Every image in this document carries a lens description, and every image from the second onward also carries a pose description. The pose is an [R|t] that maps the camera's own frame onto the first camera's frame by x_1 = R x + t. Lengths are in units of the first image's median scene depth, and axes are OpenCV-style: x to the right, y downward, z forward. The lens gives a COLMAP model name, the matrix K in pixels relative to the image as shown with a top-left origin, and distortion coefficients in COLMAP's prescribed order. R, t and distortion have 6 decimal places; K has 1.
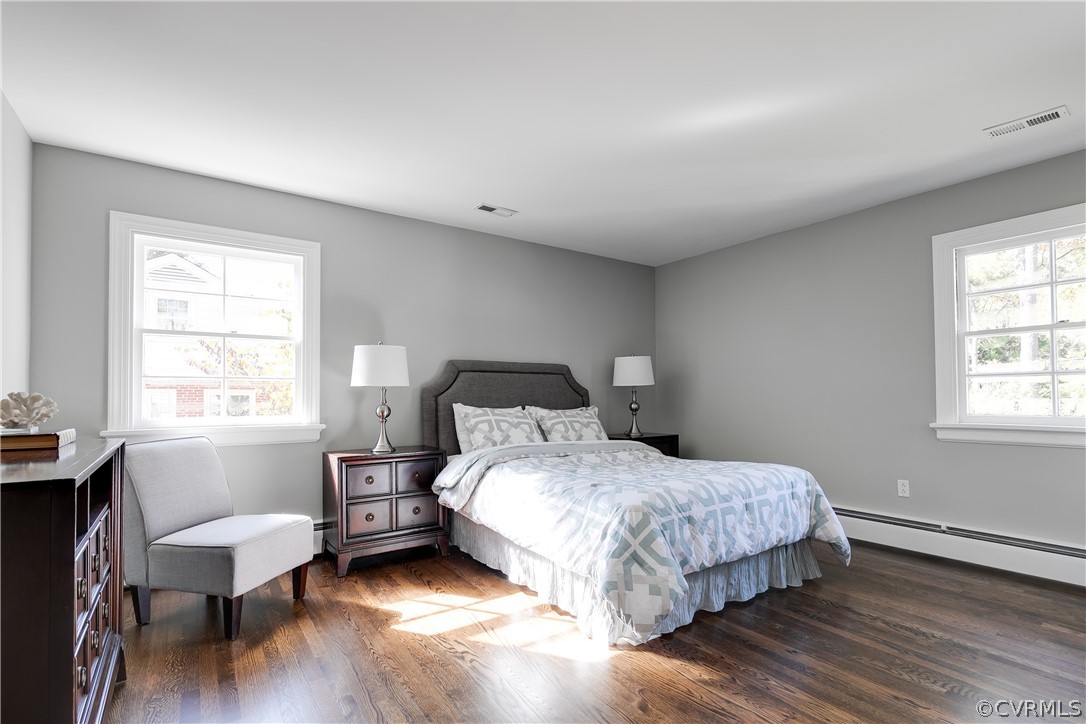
lens RADIAL K [[518.1, 0, 540.1], [0, 518.1, 381.8], [0, 0, 1]] dist [0.015147, 0.000130]
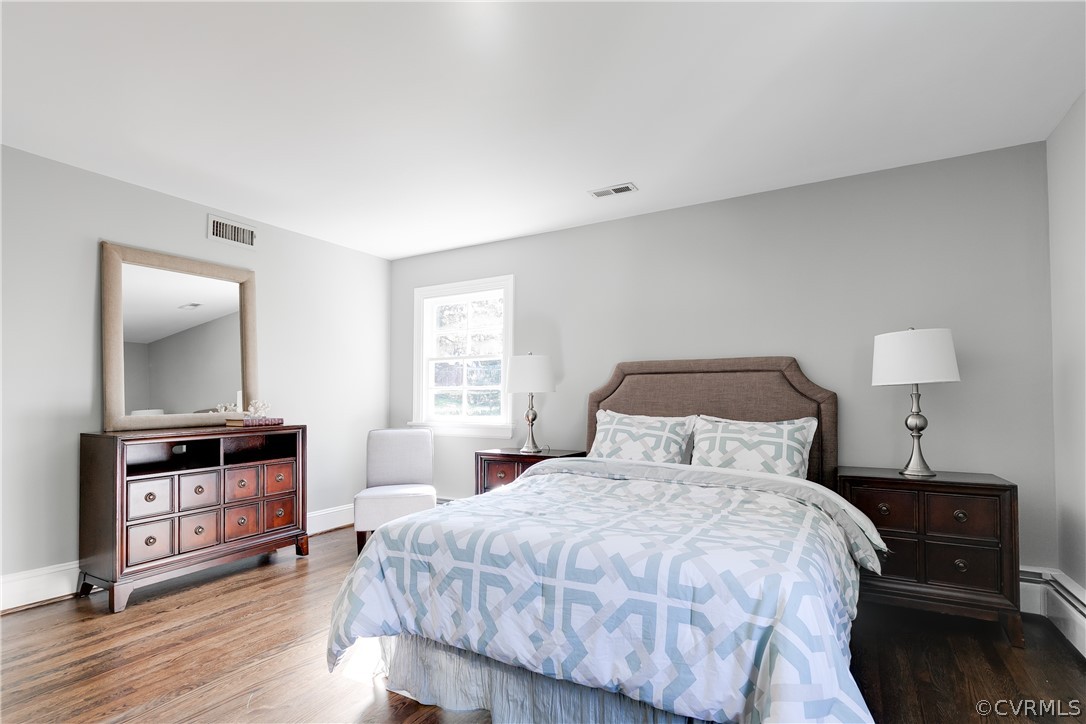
lens RADIAL K [[518.1, 0, 540.1], [0, 518.1, 381.8], [0, 0, 1]] dist [0.015147, 0.000130]
pose [[0.424710, -0.030347, -0.904821, 0.828356], [0.025366, 0.999445, -0.021614, 0.011306], [0.904974, -0.013772, 0.425244, 0.651551]]
